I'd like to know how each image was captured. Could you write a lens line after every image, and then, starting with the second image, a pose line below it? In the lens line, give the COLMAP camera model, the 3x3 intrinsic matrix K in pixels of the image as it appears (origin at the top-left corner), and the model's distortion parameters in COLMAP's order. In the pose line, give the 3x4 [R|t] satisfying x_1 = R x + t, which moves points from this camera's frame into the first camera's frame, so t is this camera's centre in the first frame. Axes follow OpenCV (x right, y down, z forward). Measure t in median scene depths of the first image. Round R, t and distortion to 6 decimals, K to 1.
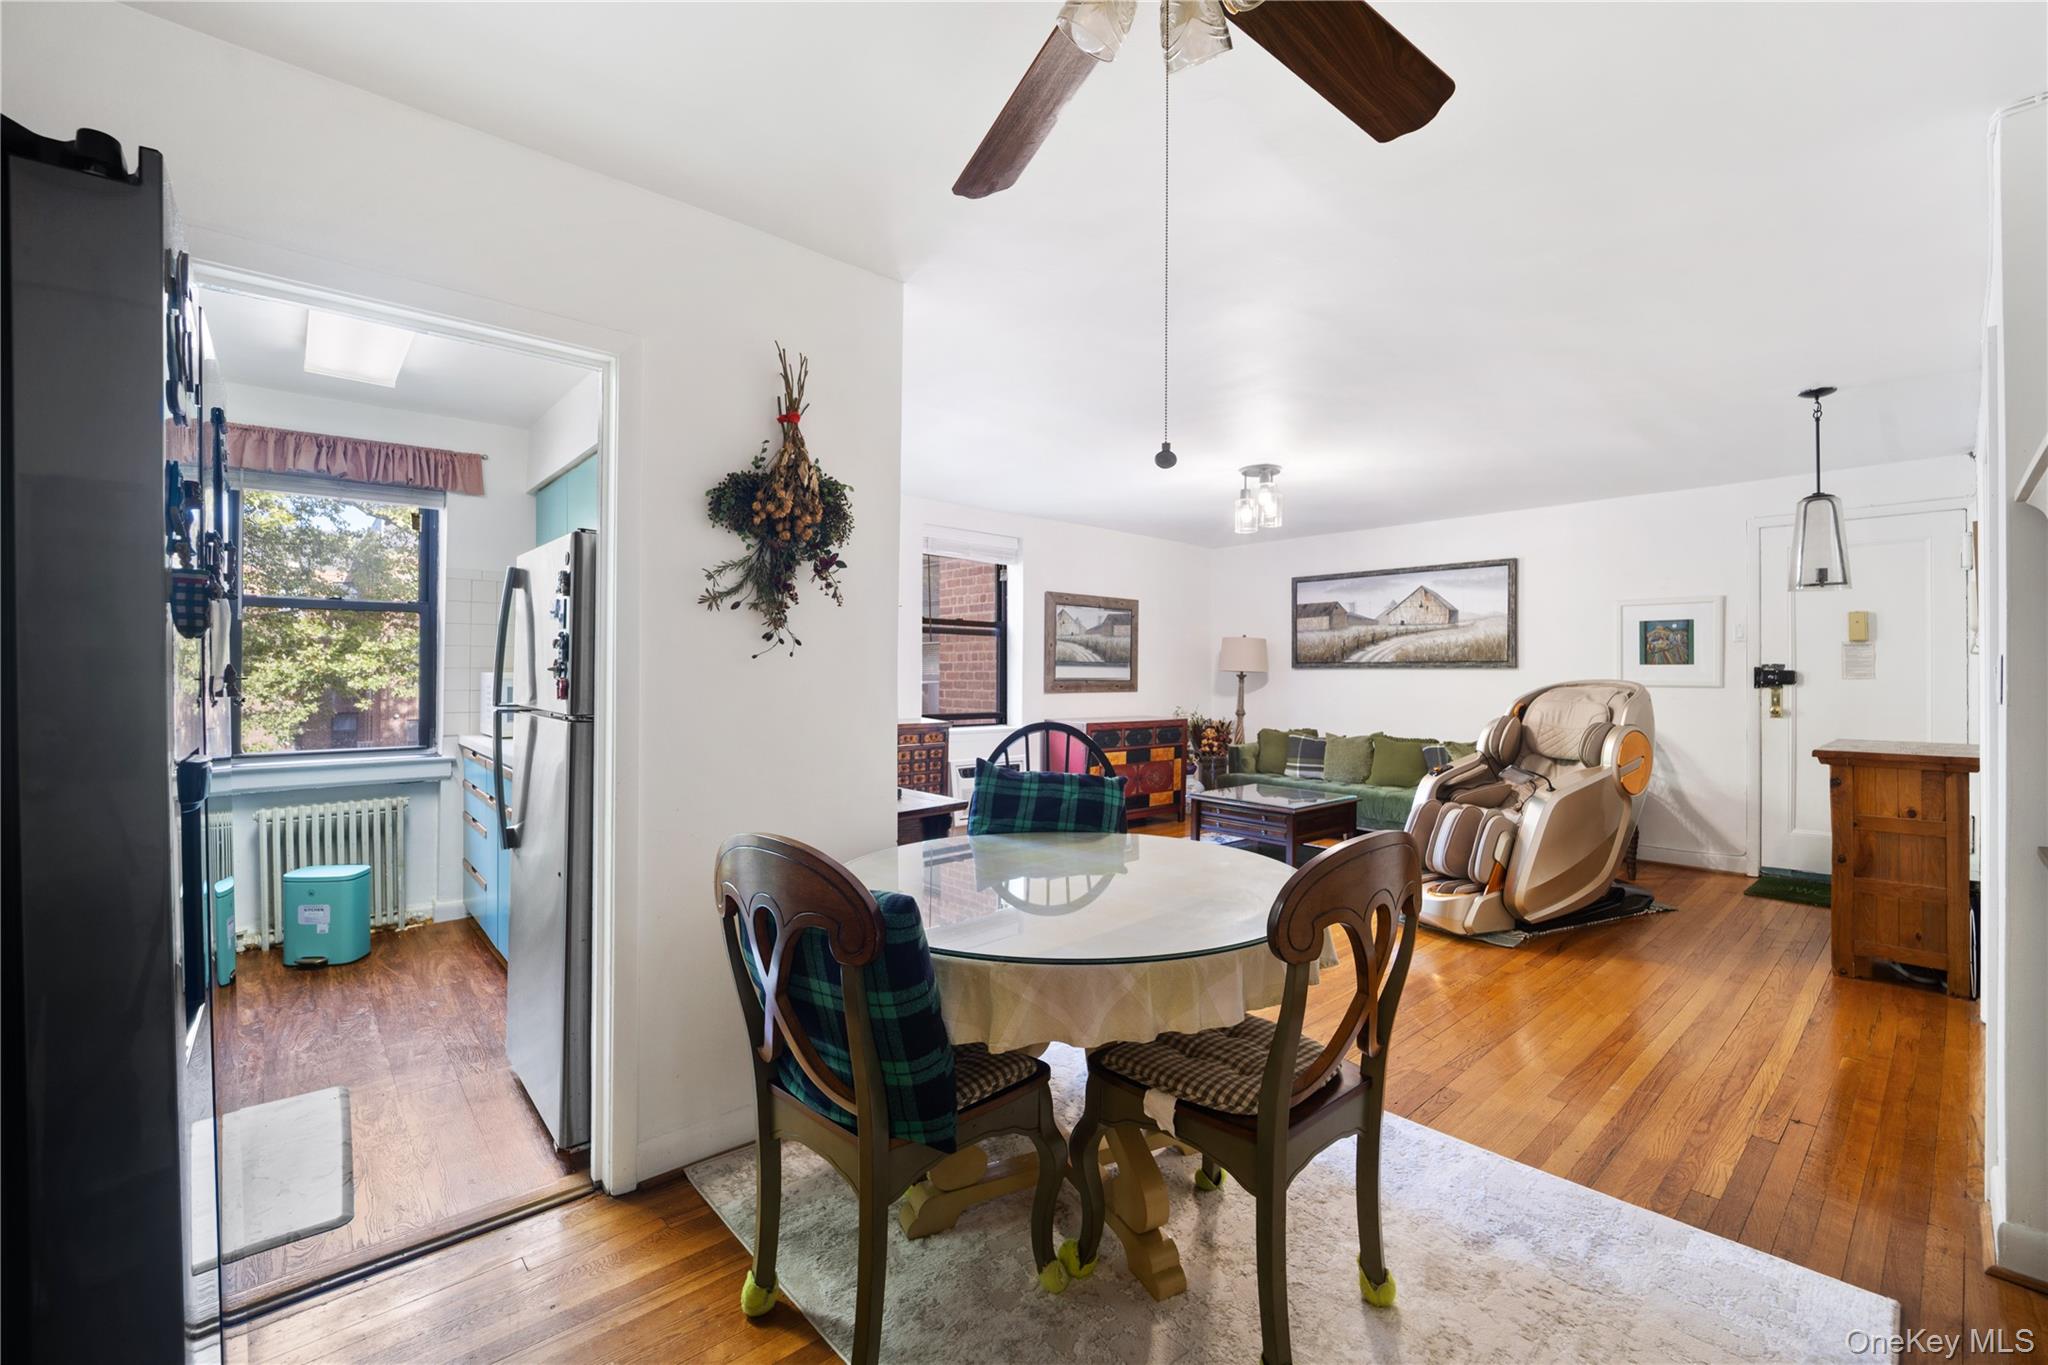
lens RADIAL K [[843.4, 0, 1025.2], [0, 843.4, 666.8], [0, 0, 1]] dist [-0.017955, -0.001257]
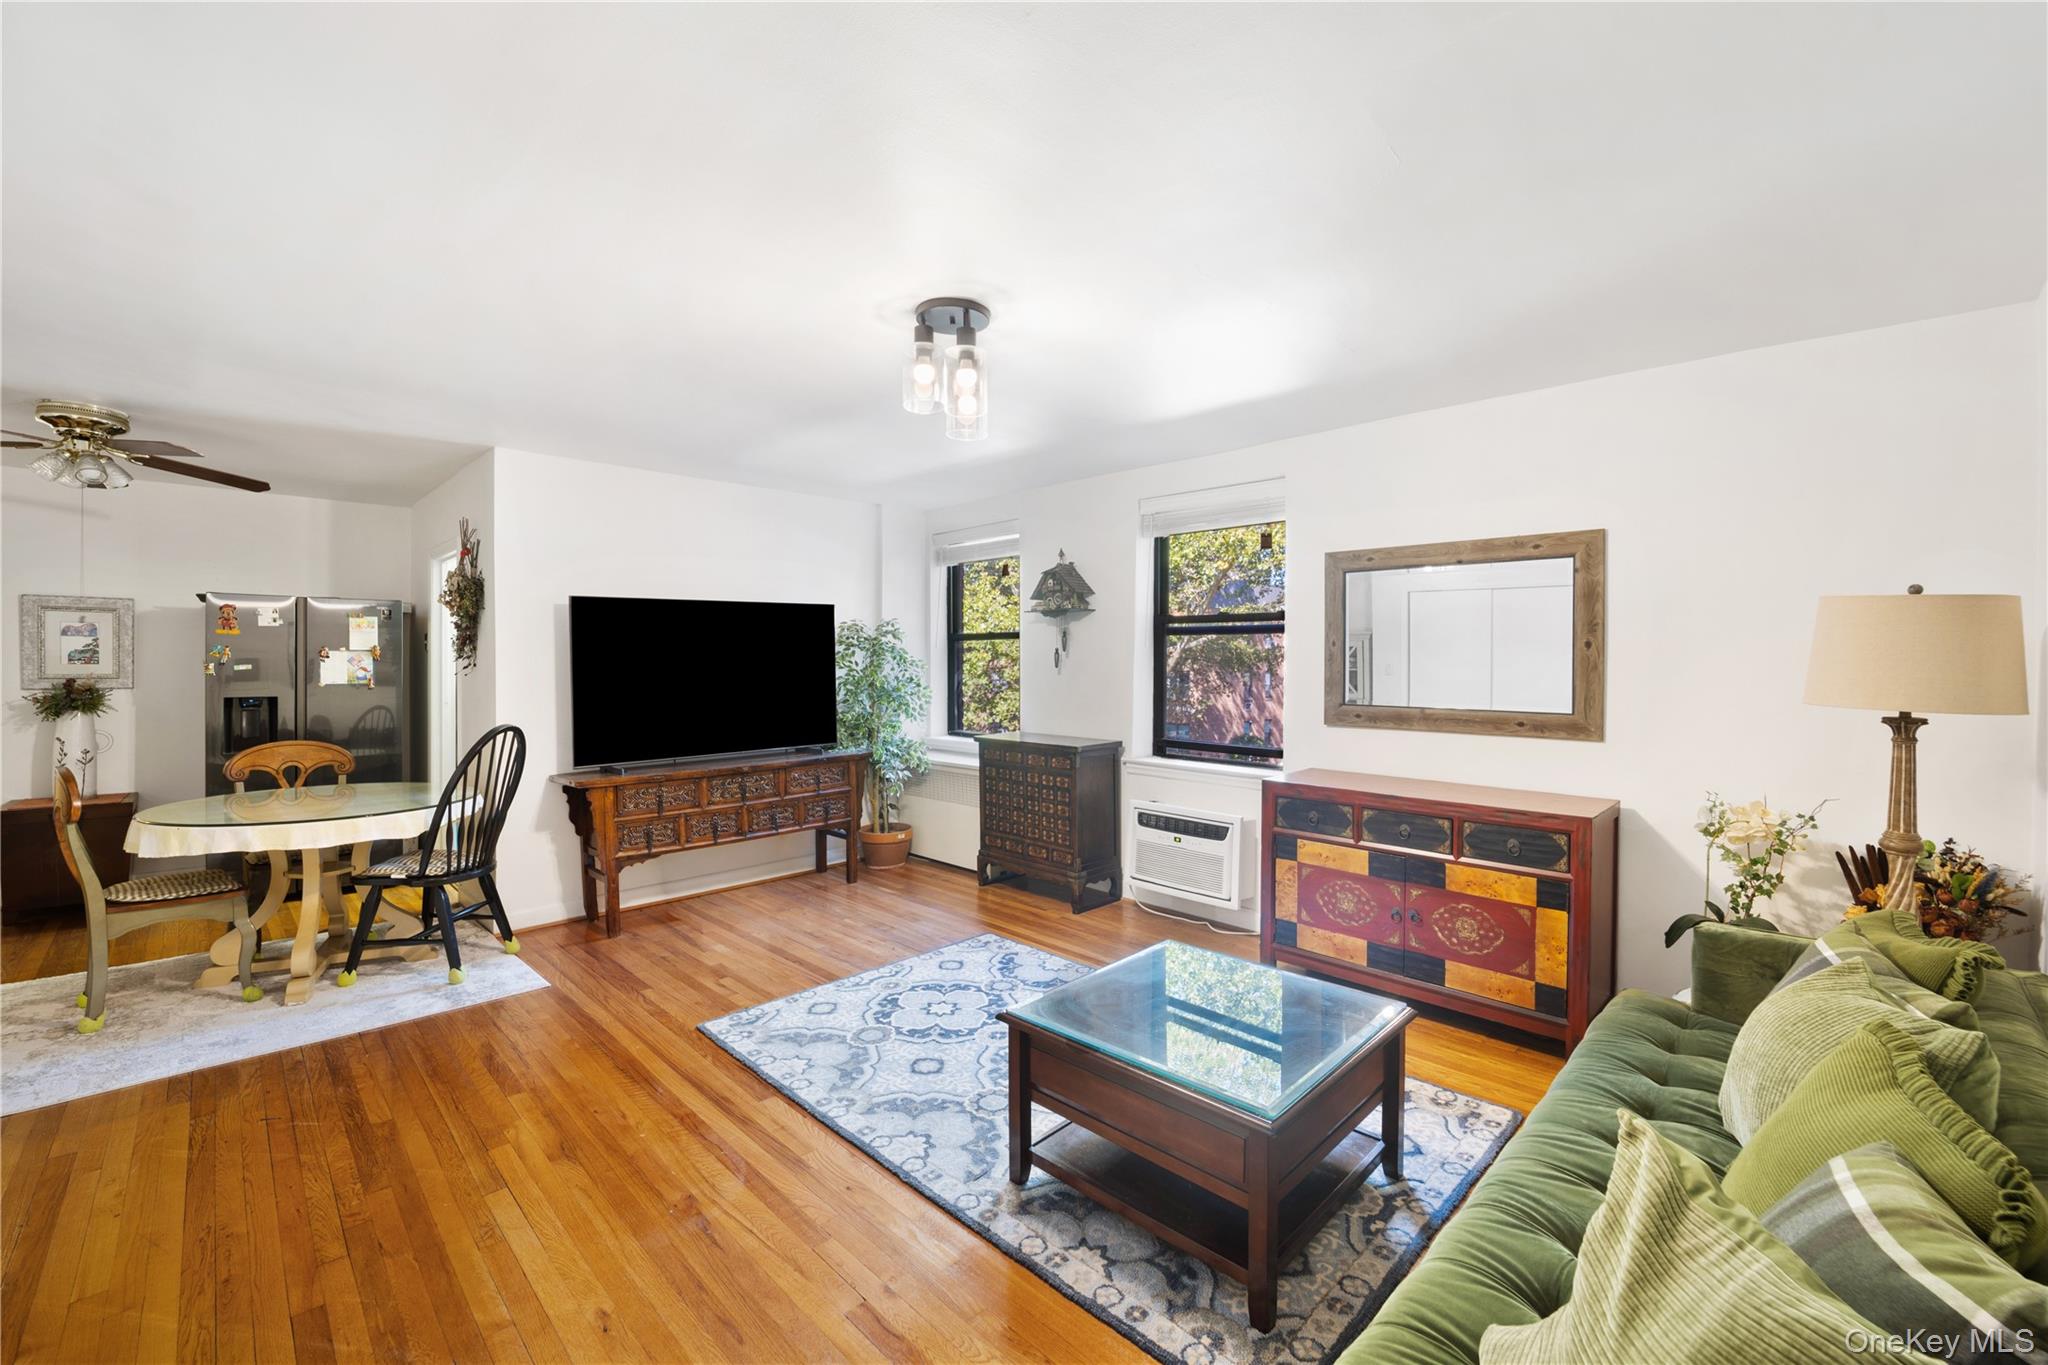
lens RADIAL K [[843.4, 0, 1022.8], [0, 843.4, 664.9], [0, 0, 1]] dist [-0.017955, -0.001257]
pose [[0.051305, 0.000205, -0.998683, 0.618497], [0.000406, 1.000000, 0.000226, -0.011619], [0.998683, -0.000417, 0.051305, 0.773899]]
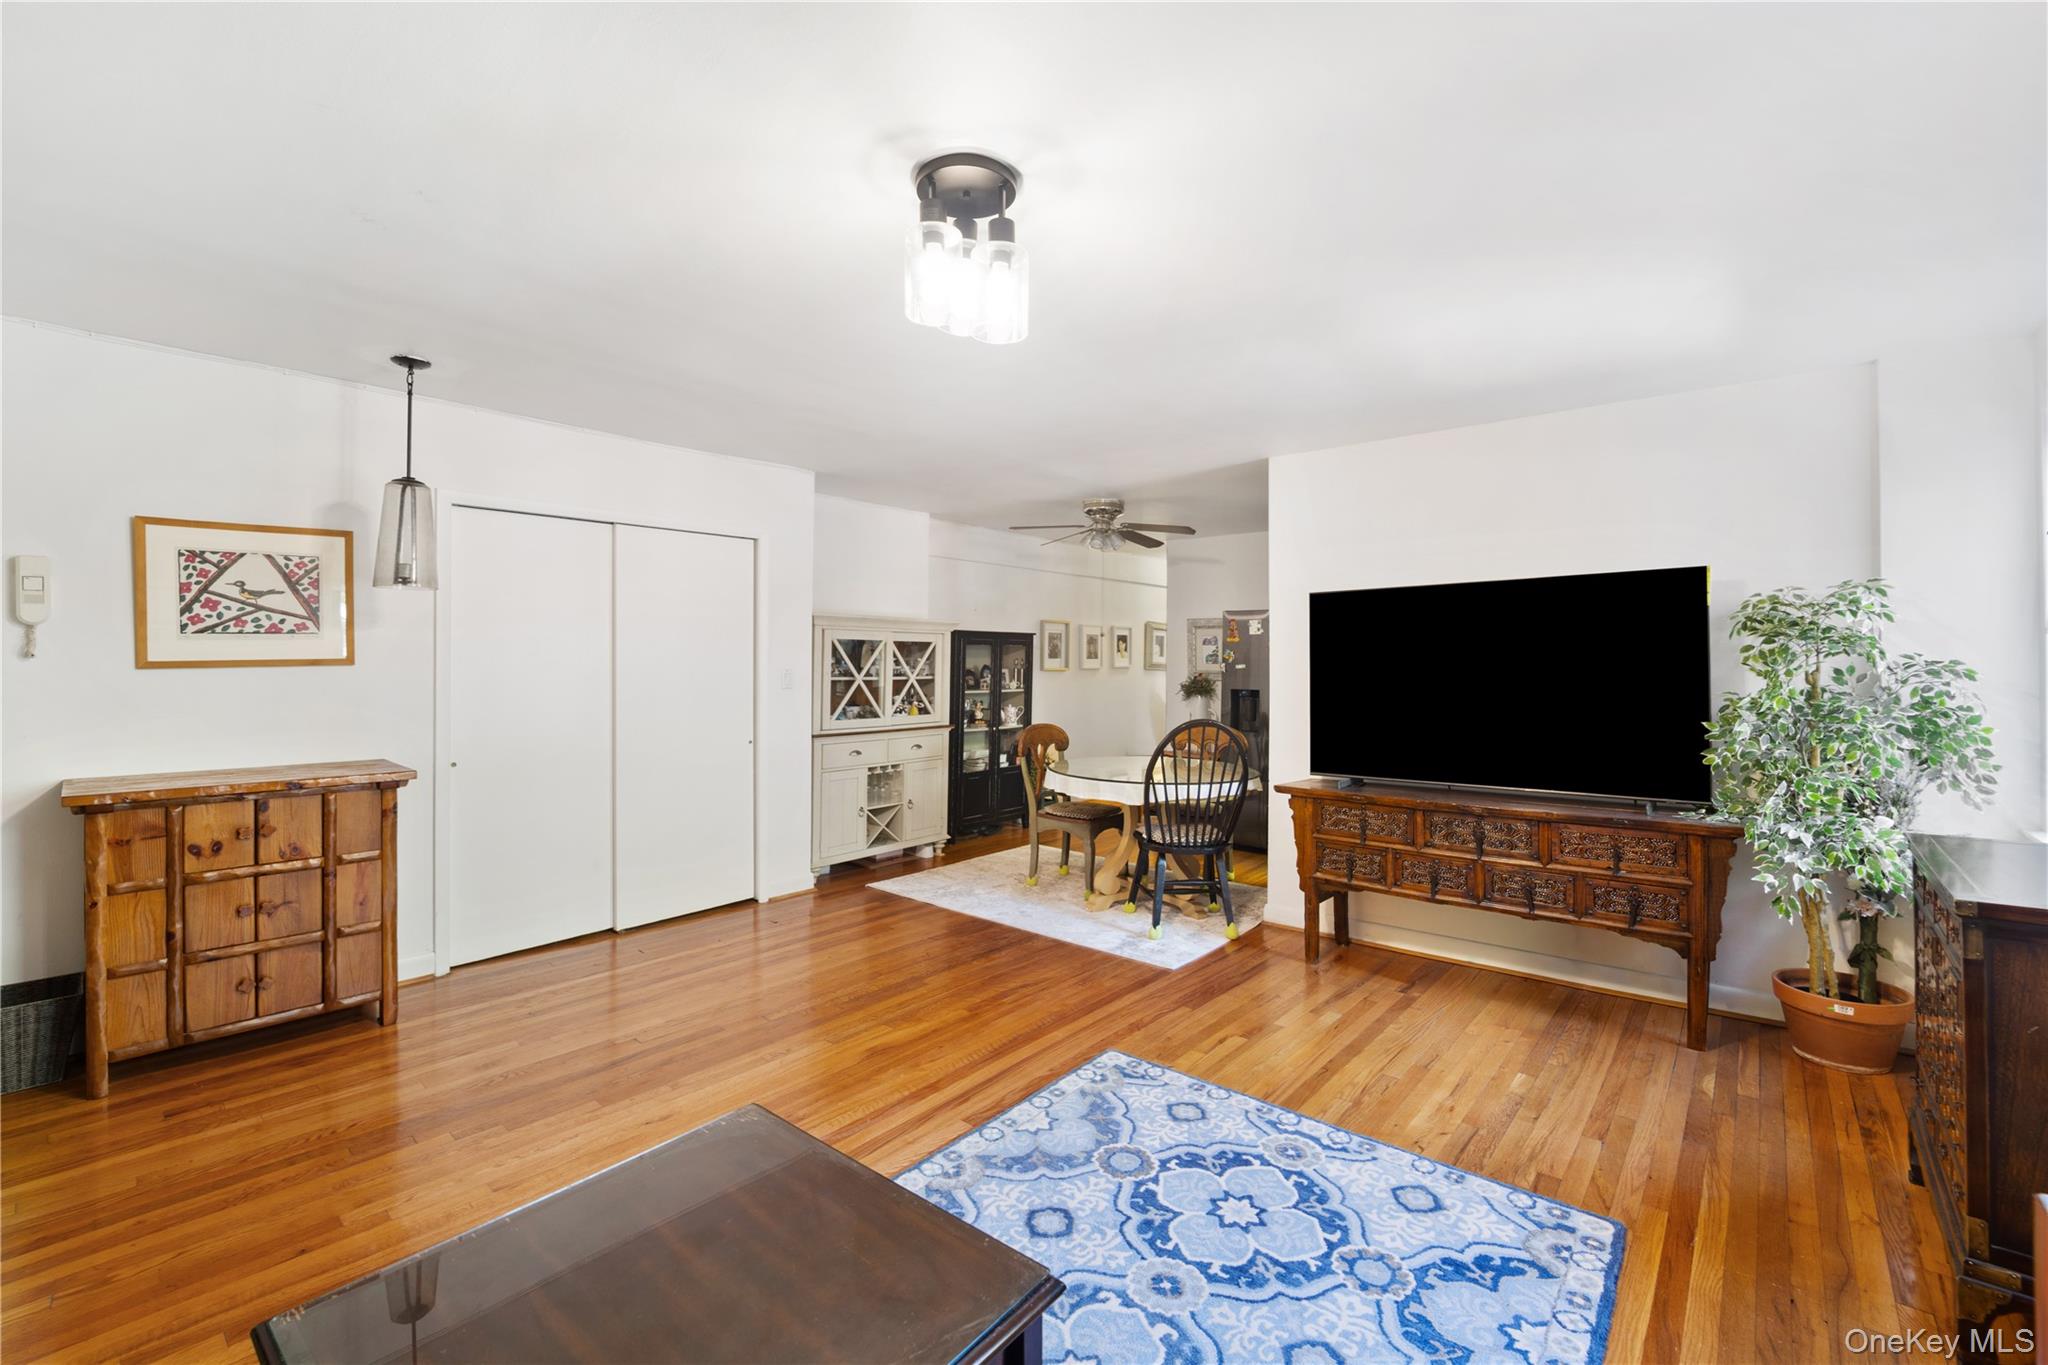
lens RADIAL K [[843.4, 0, 1025.1], [0, 843.4, 668.6], [0, 0, 1]] dist [-0.017955, -0.001257]
pose [[-0.990795, -0.008920, -0.135078, 0.229189], [-0.009763, 0.999937, 0.005580, -0.010305], [0.135020, 0.006848, -0.990819, 1.054833]]
